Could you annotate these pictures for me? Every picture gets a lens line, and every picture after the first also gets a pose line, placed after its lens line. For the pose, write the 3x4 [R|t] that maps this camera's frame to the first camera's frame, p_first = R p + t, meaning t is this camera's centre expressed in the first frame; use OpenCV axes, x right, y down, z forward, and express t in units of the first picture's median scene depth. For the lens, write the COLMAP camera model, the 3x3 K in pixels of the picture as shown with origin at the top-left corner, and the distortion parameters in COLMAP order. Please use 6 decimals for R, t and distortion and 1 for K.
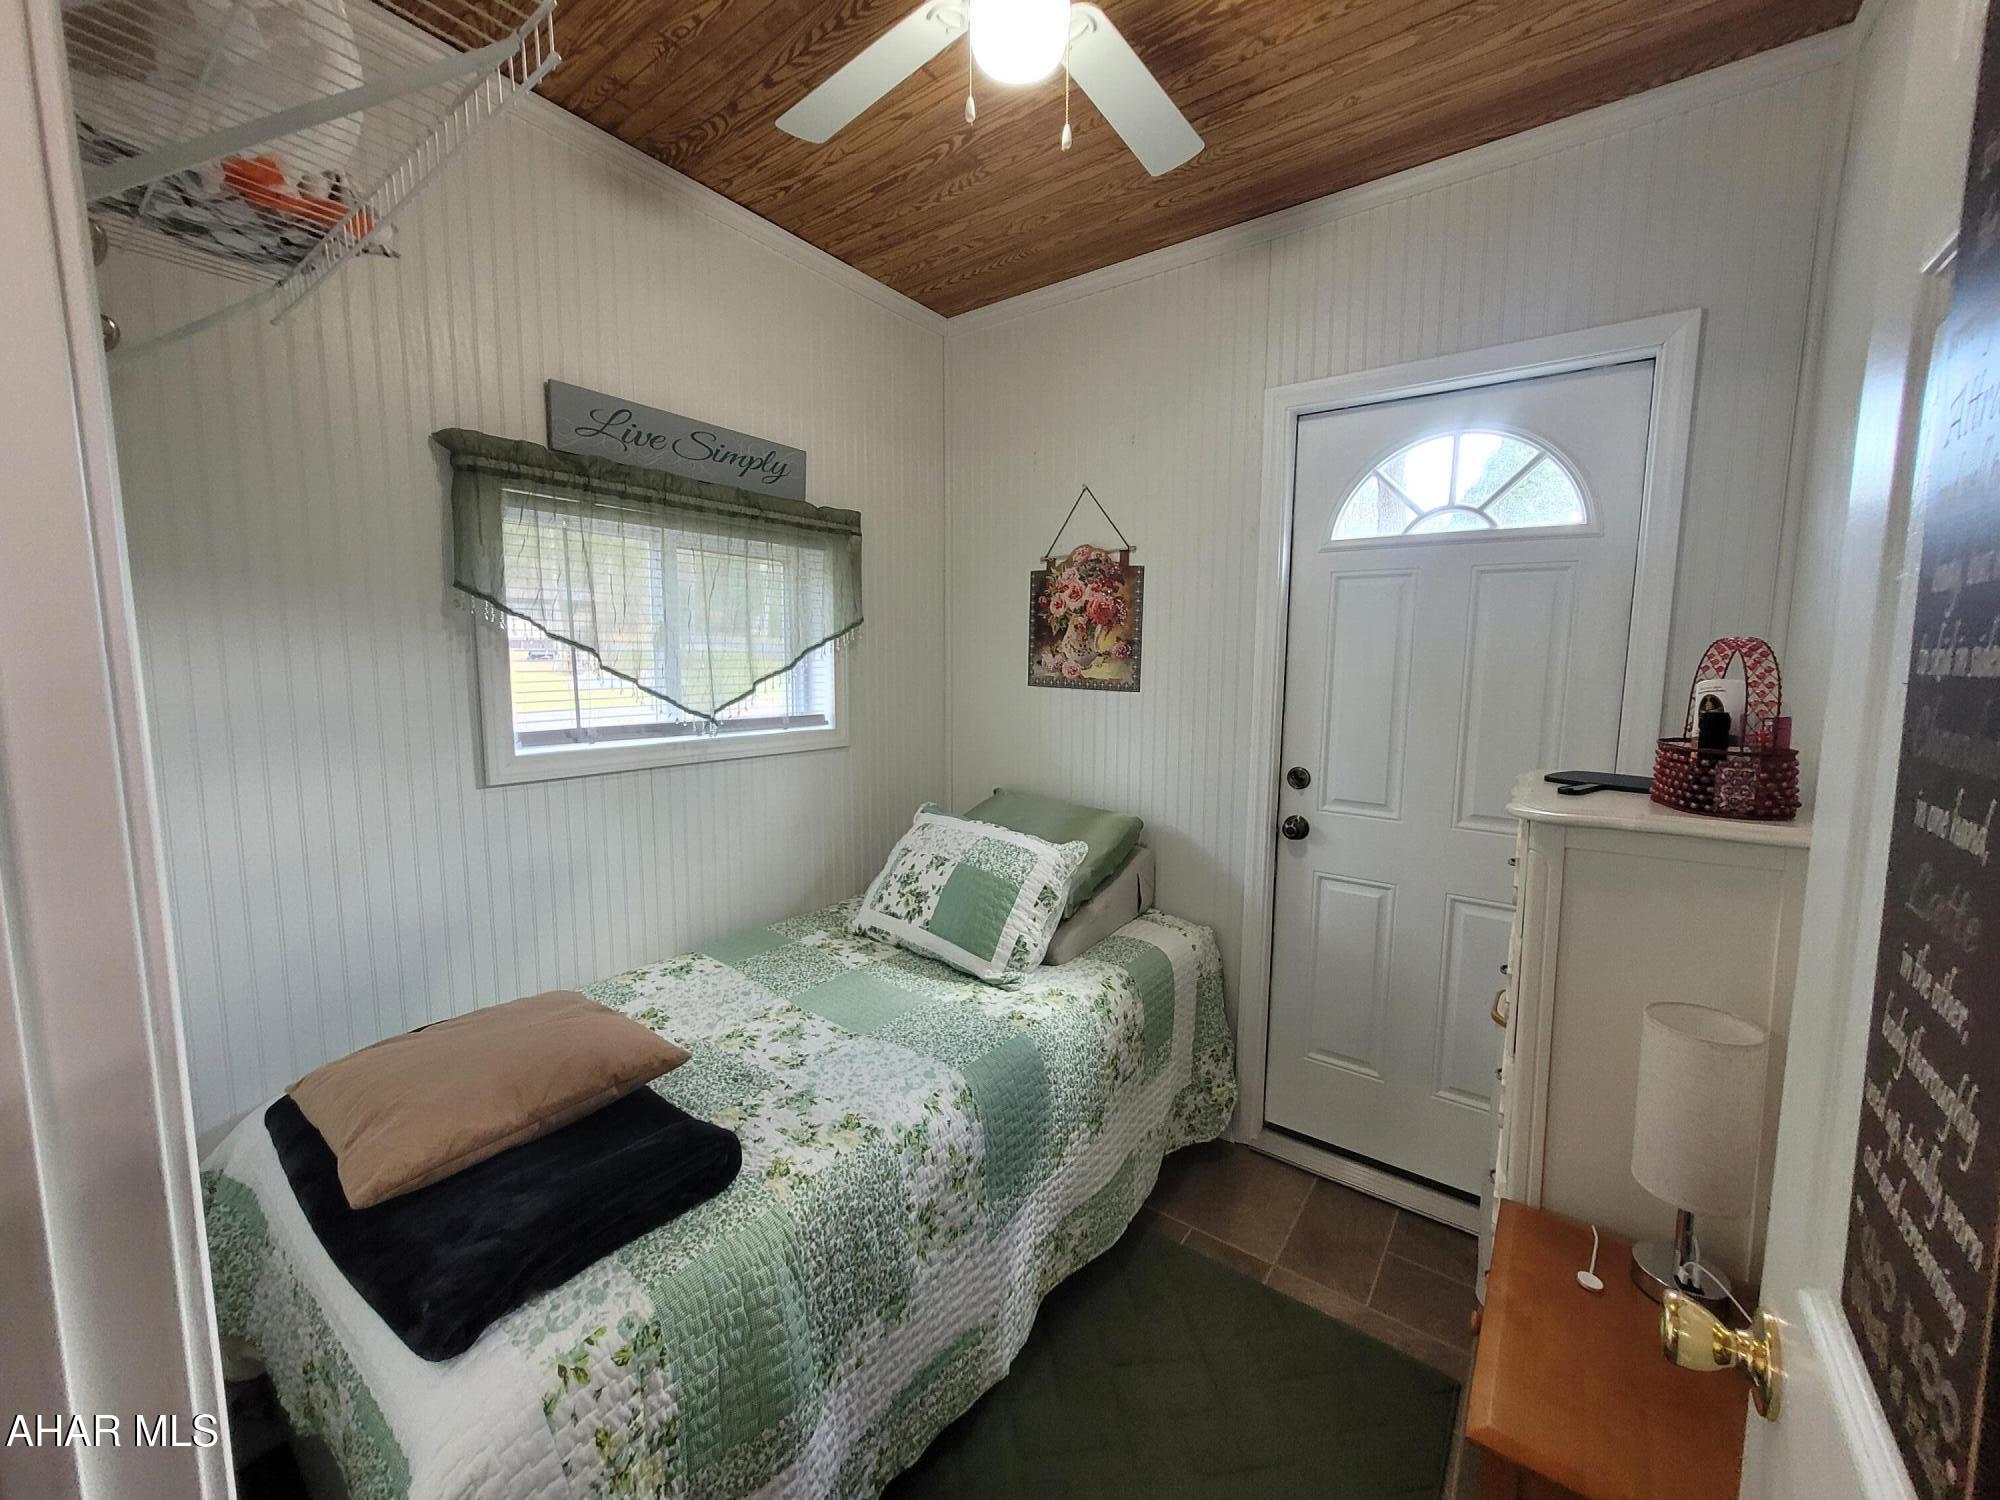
lens RADIAL K [[782.0, 0, 995.2], [0, 782.0, 733.4], [0, 0, 1]] dist [0.004721, 0.000218]
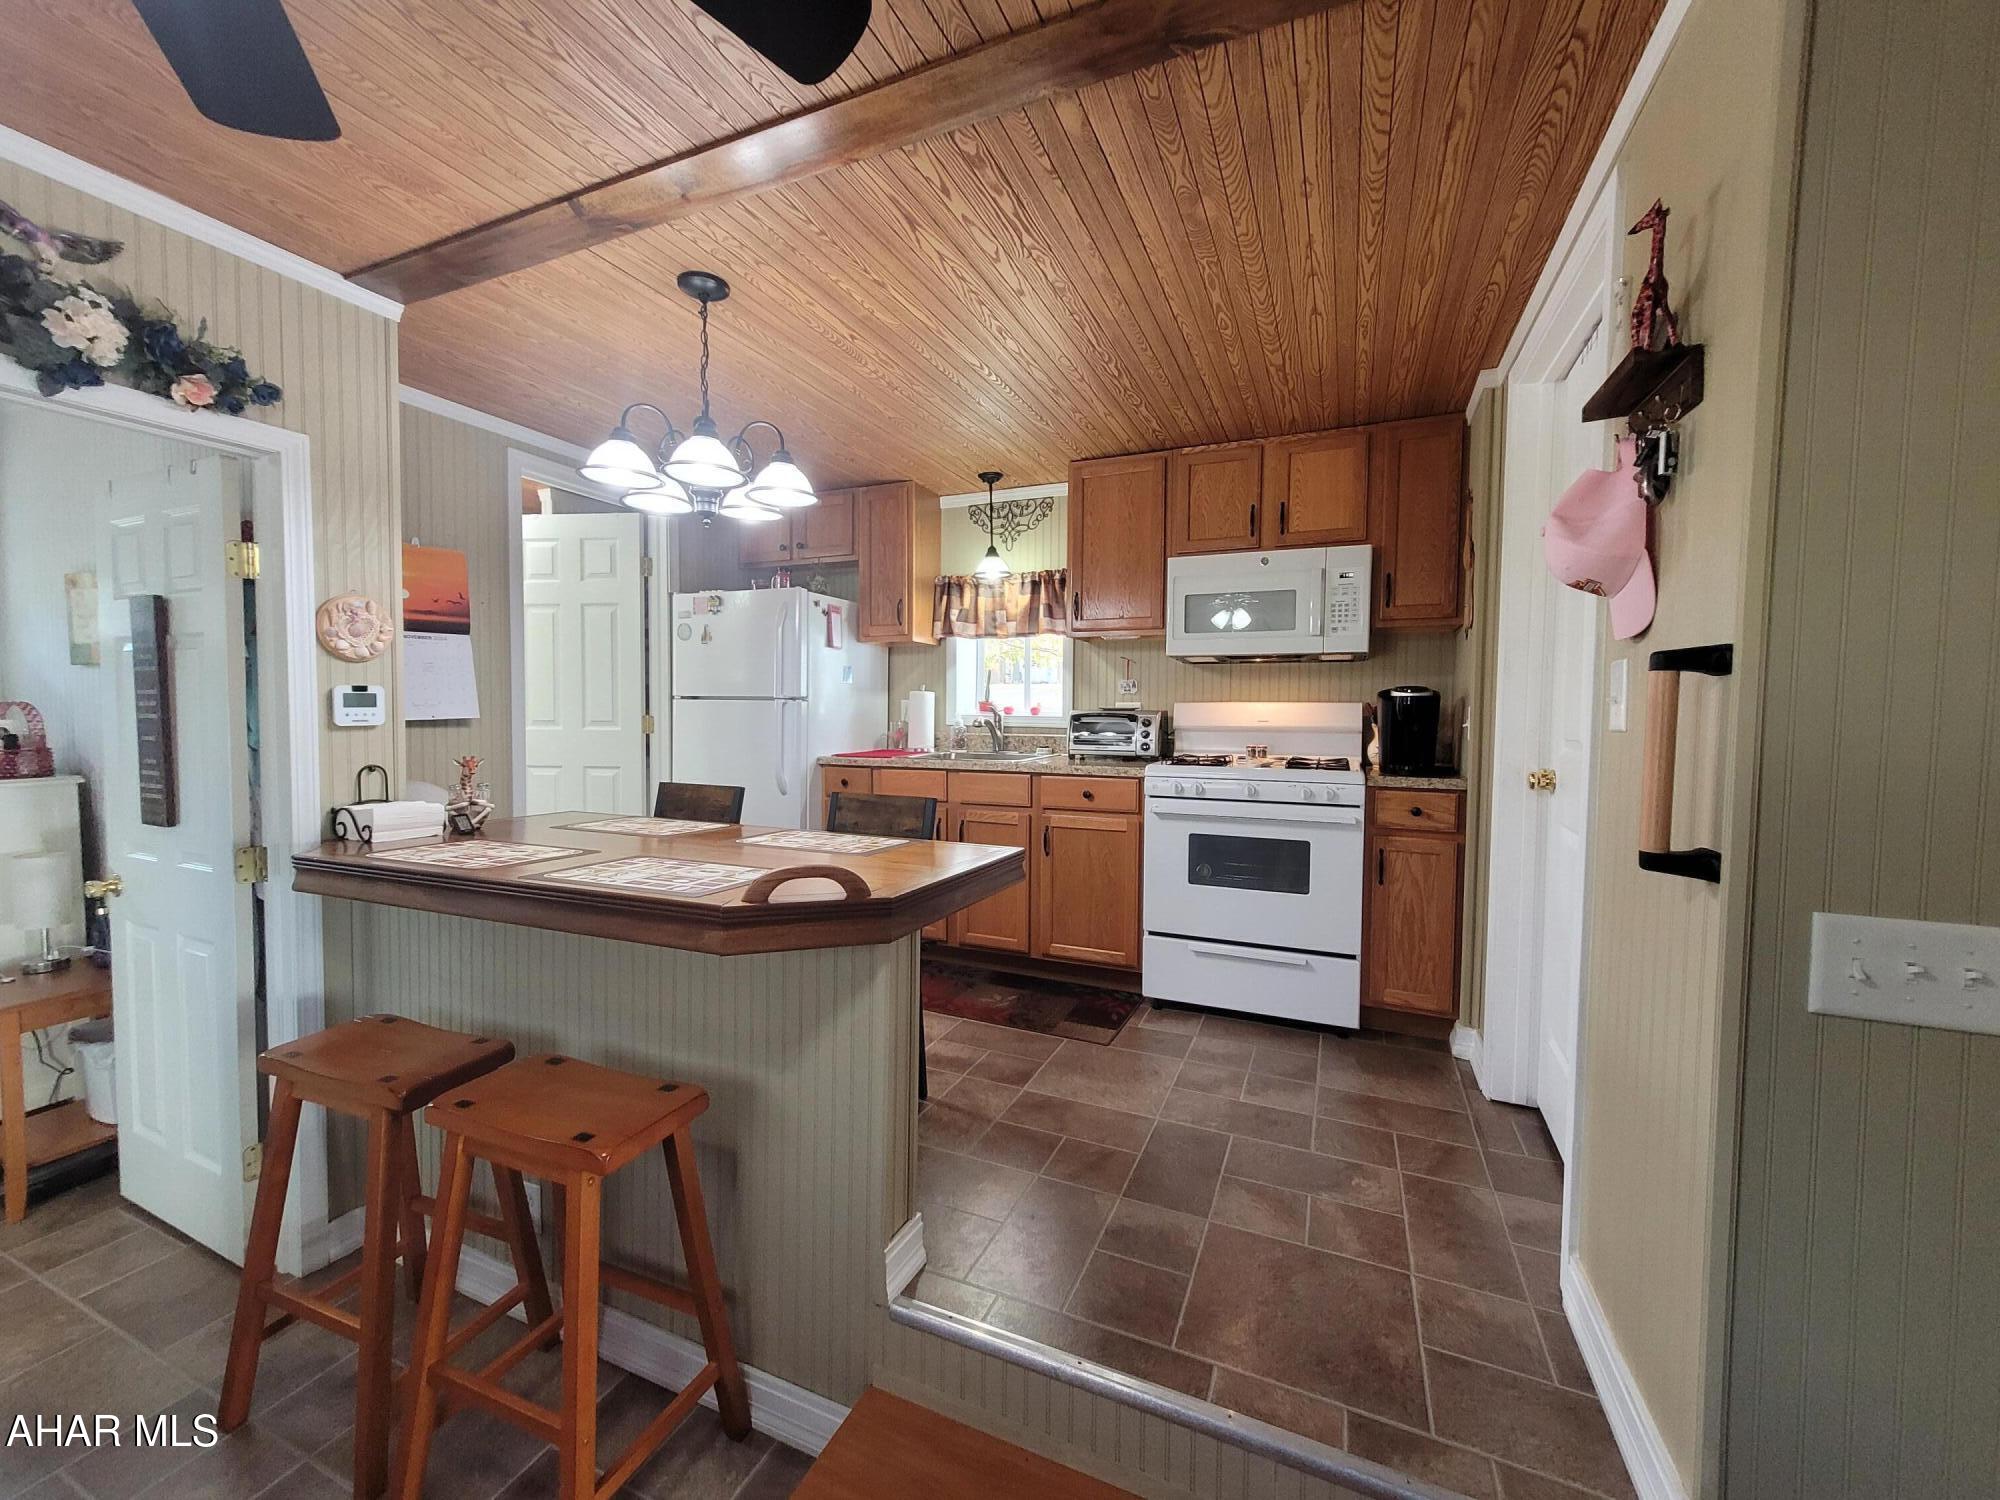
lens RADIAL K [[782.0, 0, 1002.4], [0, 782.0, 738.4], [0, 0, 1]] dist [0.004721, 0.000218]
pose [[-0.225897, -0.044916, 0.973115, -1.447873], [0.089436, 0.993761, 0.066630, 0.066805], [-0.970037, 0.102083, -0.220471, -0.950984]]
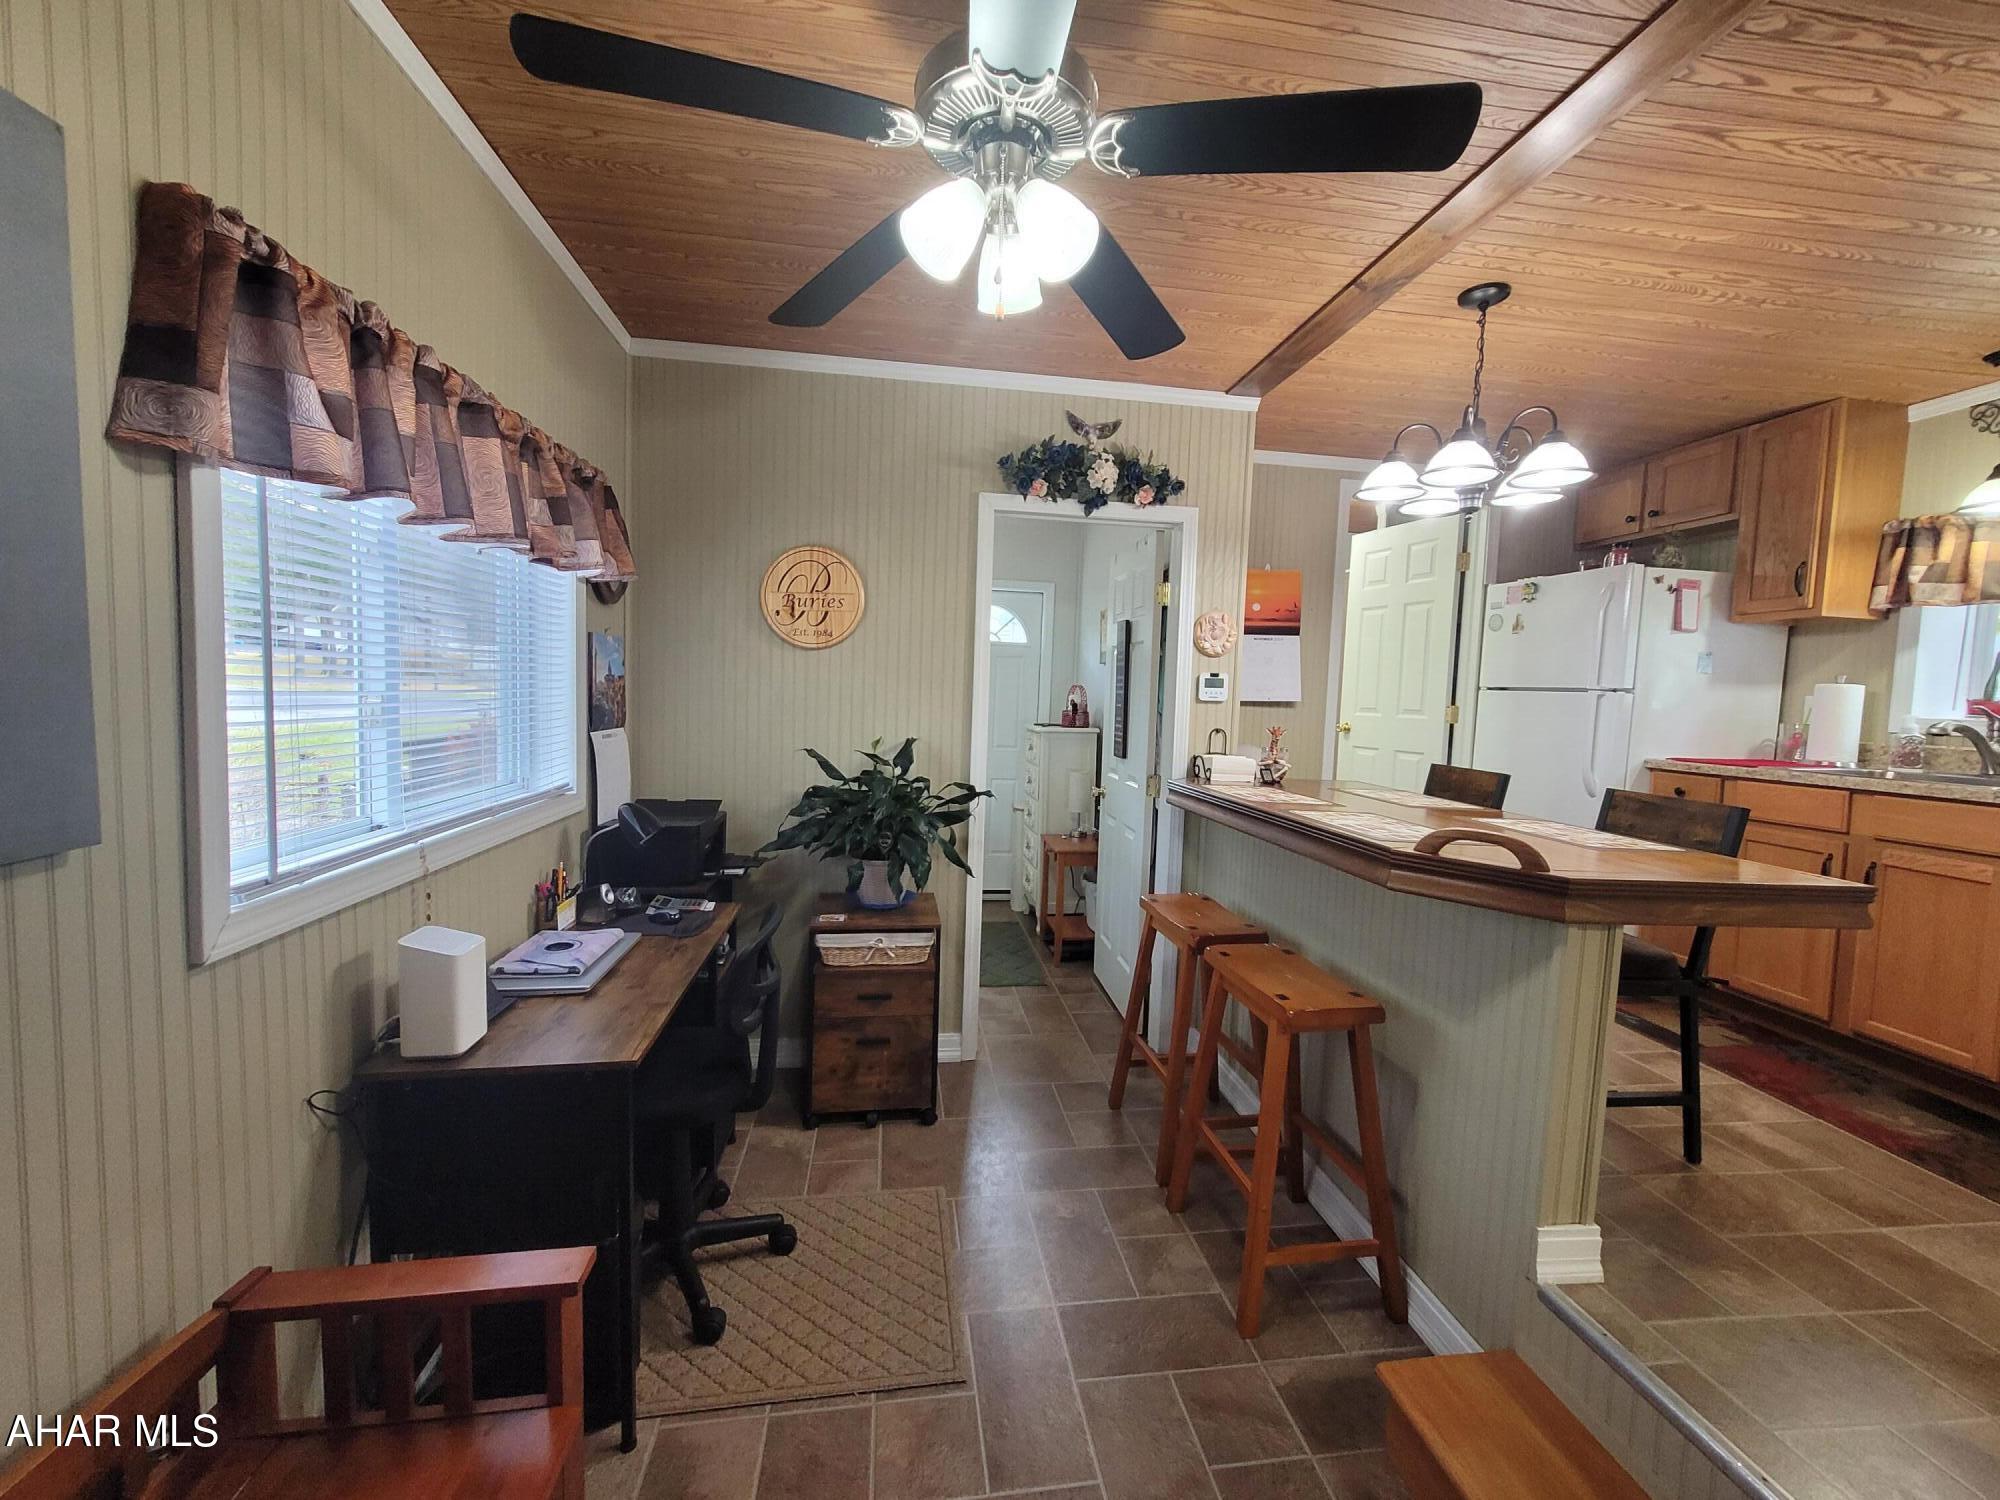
lens RADIAL K [[782.0, 0, 1007.3], [0, 782.0, 739.1], [0, 0, 1]] dist [0.004721, 0.000218]
pose [[0.707364, -0.026387, 0.706356, -1.637740], [0.041286, 0.999139, -0.004019, 0.119357], [-0.705642, 0.032006, 0.707845, -1.203900]]
